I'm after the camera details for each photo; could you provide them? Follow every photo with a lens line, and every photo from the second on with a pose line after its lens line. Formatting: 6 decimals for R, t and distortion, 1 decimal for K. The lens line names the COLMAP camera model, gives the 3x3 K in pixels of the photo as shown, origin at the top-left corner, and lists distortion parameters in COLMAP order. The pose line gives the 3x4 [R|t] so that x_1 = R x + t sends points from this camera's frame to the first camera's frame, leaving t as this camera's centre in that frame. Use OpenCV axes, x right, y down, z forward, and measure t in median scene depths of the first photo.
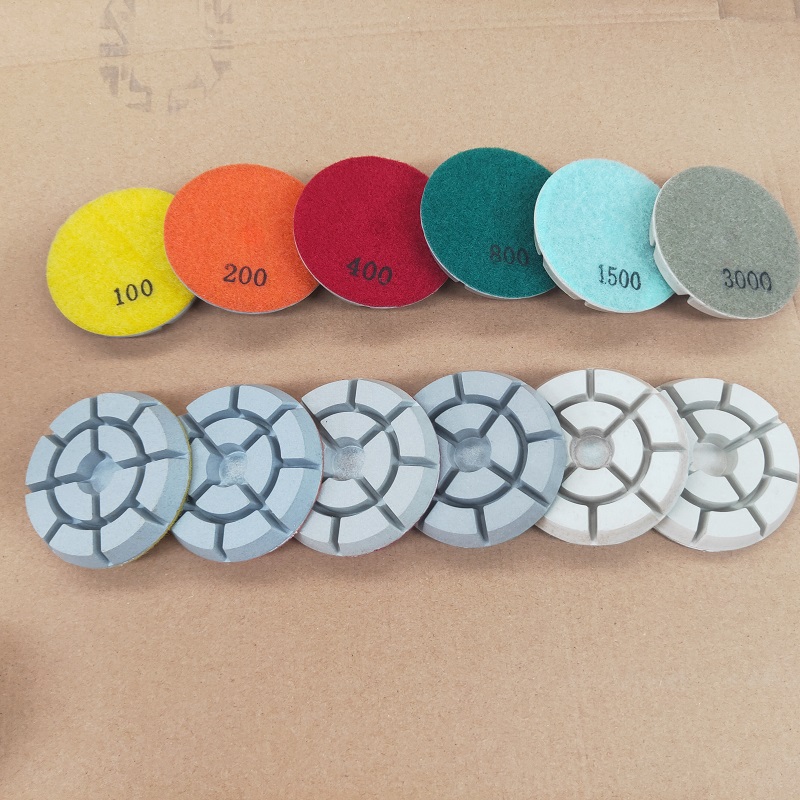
lens RADIAL K [[855.7, 0, 400.0], [0, 855.7, 400.0], [0, 0, 1]] dist [0.009711, 0.028093]
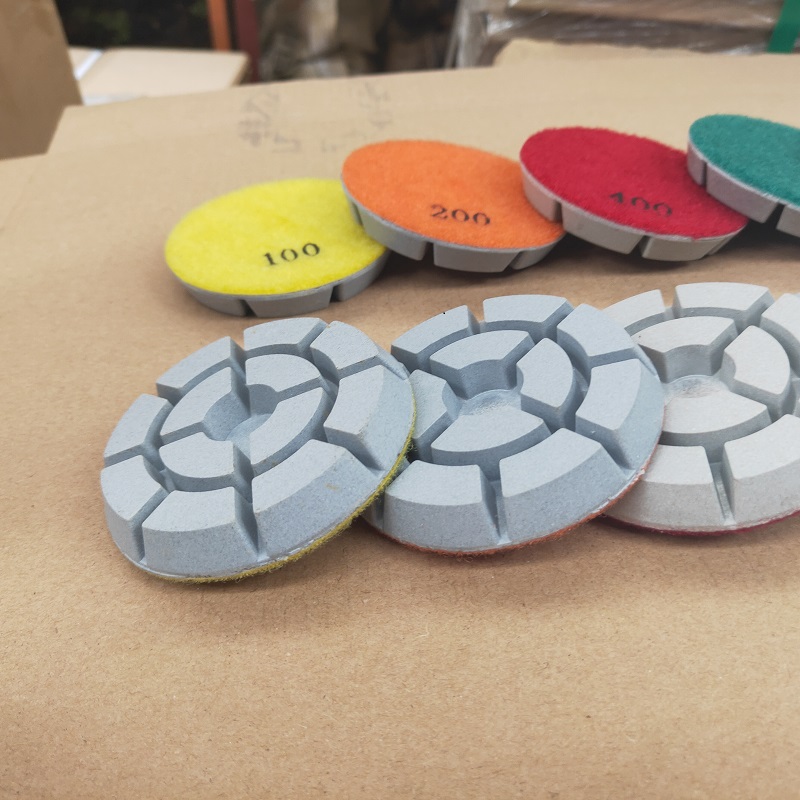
lens RADIAL K [[842.0, 0, 400.0], [0, 842.0, 400.0], [0, 0, 1]] dist [-0.004324, 0.008281]
pose [[0.999704, -0.021647, 0.011123, -0.255925], [0.024271, 0.852802, -0.521670, 0.355702], [0.001807, 0.521785, 0.853075, 0.531612]]
